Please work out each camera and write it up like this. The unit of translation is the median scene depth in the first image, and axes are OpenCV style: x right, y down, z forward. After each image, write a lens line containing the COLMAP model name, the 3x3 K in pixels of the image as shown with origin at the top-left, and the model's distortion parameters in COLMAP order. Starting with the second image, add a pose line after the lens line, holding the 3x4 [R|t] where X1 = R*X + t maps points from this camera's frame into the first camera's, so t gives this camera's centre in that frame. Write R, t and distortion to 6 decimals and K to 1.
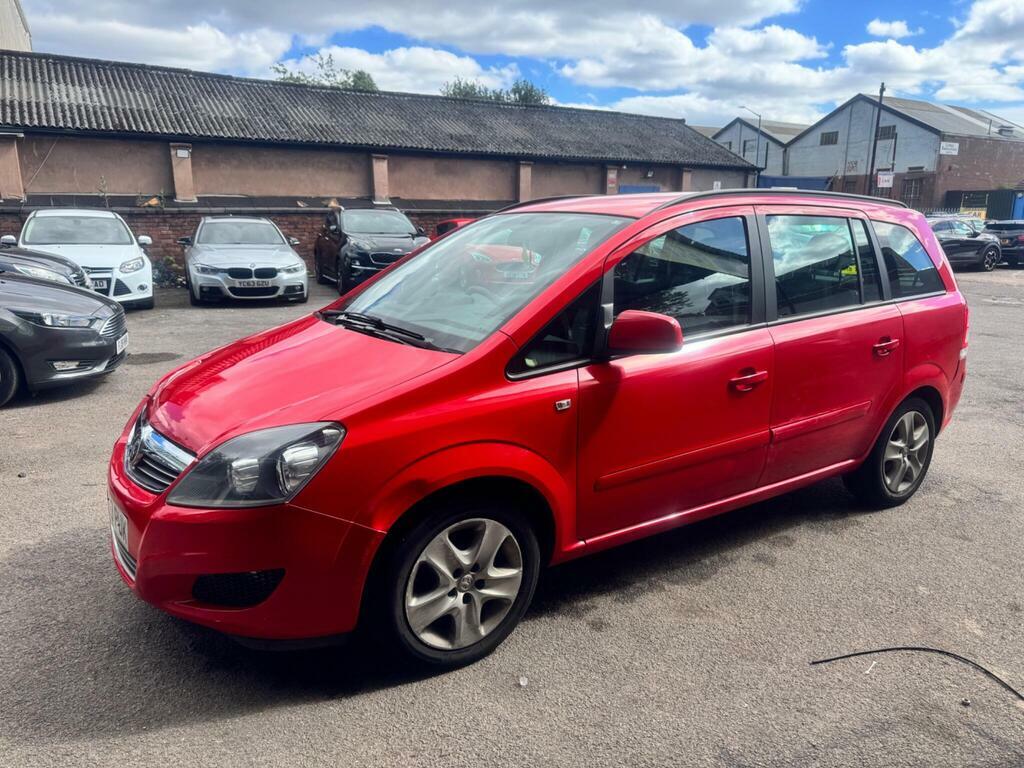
lens RADIAL K [[723.3, 0, 513.0], [0, 723.3, 387.7], [0, 0, 1]] dist [0.039421, -0.050181]
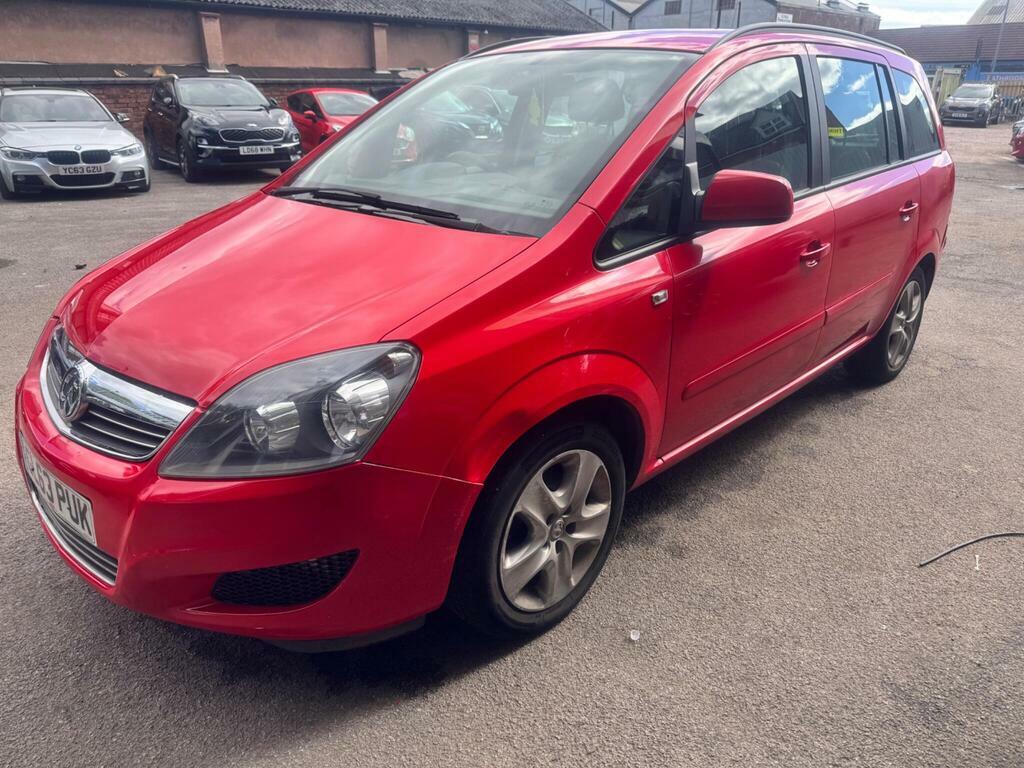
lens RADIAL K [[723.3, 0, 513.0], [0, 723.3, 387.7], [0, 0, 1]] dist [0.039421, -0.050181]
pose [[0.978526, -0.082236, 0.189006, -0.161283], [0.052372, 0.986067, 0.157889, -0.008093], [-0.199357, -0.144599, 0.969200, 0.167290]]
